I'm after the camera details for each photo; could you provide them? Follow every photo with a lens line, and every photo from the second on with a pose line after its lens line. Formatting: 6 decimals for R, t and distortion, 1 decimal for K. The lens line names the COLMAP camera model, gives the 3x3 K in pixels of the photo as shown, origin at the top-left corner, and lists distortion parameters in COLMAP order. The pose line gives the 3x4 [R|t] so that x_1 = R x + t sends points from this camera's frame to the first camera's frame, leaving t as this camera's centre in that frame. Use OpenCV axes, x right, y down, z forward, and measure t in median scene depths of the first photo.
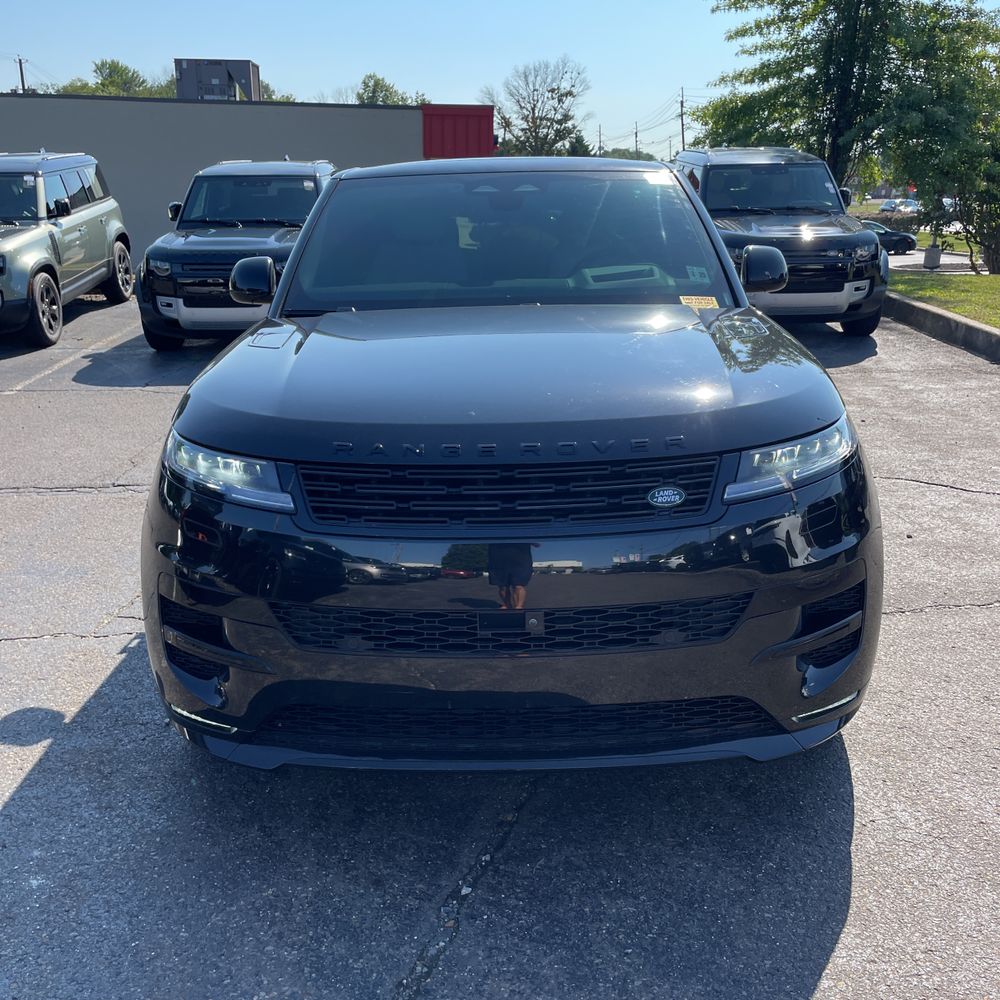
lens RADIAL K [[1018.8, 0, 500.2], [0, 1018.8, 508.5], [0, 0, 1]] dist [0.026263, 0.000000]
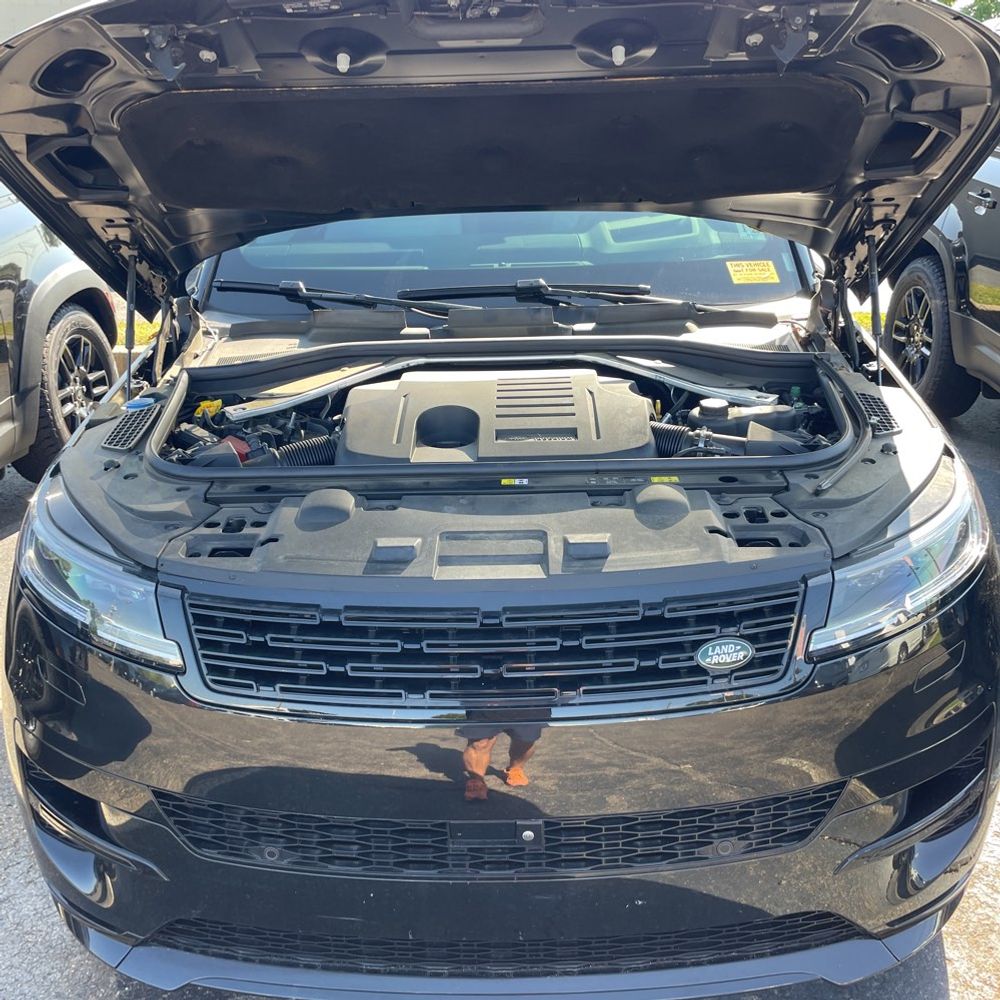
lens RADIAL K [[1018.8, 0, 500.1], [0, 1018.8, 492.5], [0, 0, 1]] dist [0.026263, 0.000000]
pose [[0.999925, -0.003690, -0.011679, 0.021821], [0.005049, 0.992926, 0.118624, -0.198593], [0.011159, -0.118674, 0.992871, 0.334044]]
